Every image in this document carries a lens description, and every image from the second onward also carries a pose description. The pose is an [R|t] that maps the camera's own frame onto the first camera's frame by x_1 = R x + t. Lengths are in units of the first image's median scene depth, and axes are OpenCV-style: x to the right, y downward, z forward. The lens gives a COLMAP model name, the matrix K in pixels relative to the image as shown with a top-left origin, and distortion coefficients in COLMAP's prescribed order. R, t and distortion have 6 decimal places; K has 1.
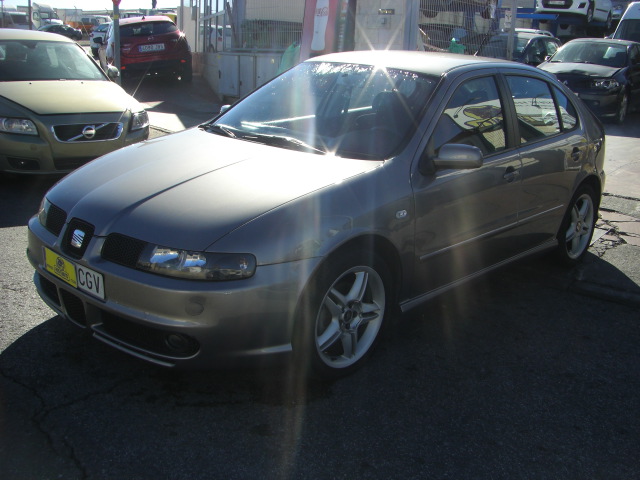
lens RADIAL K [[726.3, 0, 341.4], [0, 726.3, 239.8], [0, 0, 1]] dist [-0.190938, 0.118042]
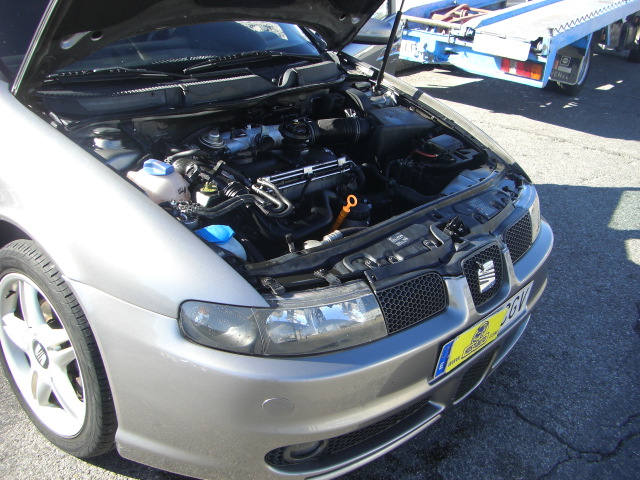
lens RADIAL K [[726.3, 0, 341.4], [0, 726.3, 239.8], [0, 0, 1]] dist [-0.190938, 0.118042]
pose [[-0.022788, -0.481942, 0.875907, -0.869836], [0.164243, 0.862425, 0.478797, -0.340581], [-0.986157, 0.154772, 0.059503, 1.030344]]
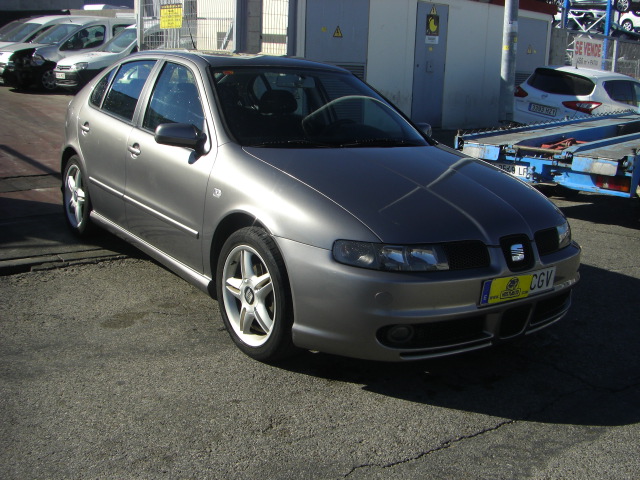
lens RADIAL K [[726.3, 0, 341.4], [0, 726.3, 239.8], [0, 0, 1]] dist [-0.190938, 0.118042]
pose [[0.177313, -0.274559, 0.945081, -1.330619], [0.220046, 0.947046, 0.233846, -0.304144], [-0.959239, 0.166497, 0.228339, 0.953849]]
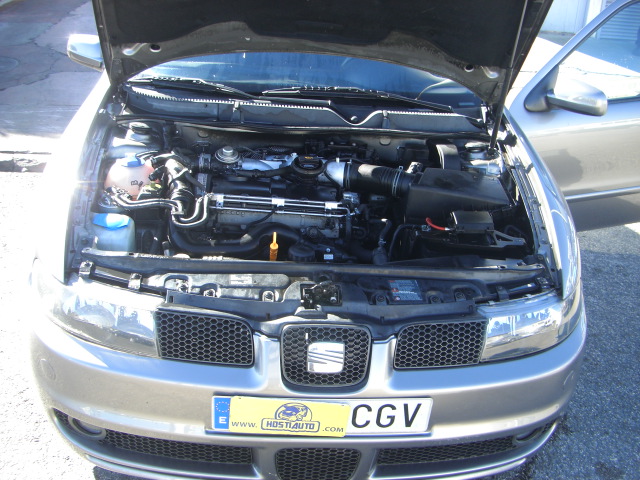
lens RADIAL K [[726.3, 0, 341.4], [0, 726.3, 239.8], [0, 0, 1]] dist [-0.190938, 0.118042]
pose [[0.691381, -0.310746, 0.652250, -0.661883], [0.154047, 0.945423, 0.287132, -0.231941], [-0.705877, -0.098041, 0.701517, 0.581844]]
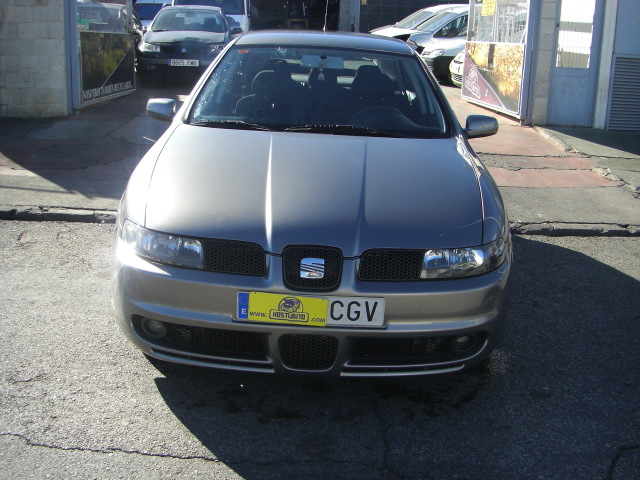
lens RADIAL K [[726.3, 0, 341.4], [0, 726.3, 239.8], [0, 0, 1]] dist [-0.190938, 0.118042]
pose [[0.739383, -0.204382, 0.641514, -0.837582], [0.173703, 0.978462, 0.111528, -0.116211], [-0.650492, 0.028971, 0.758961, 0.320221]]
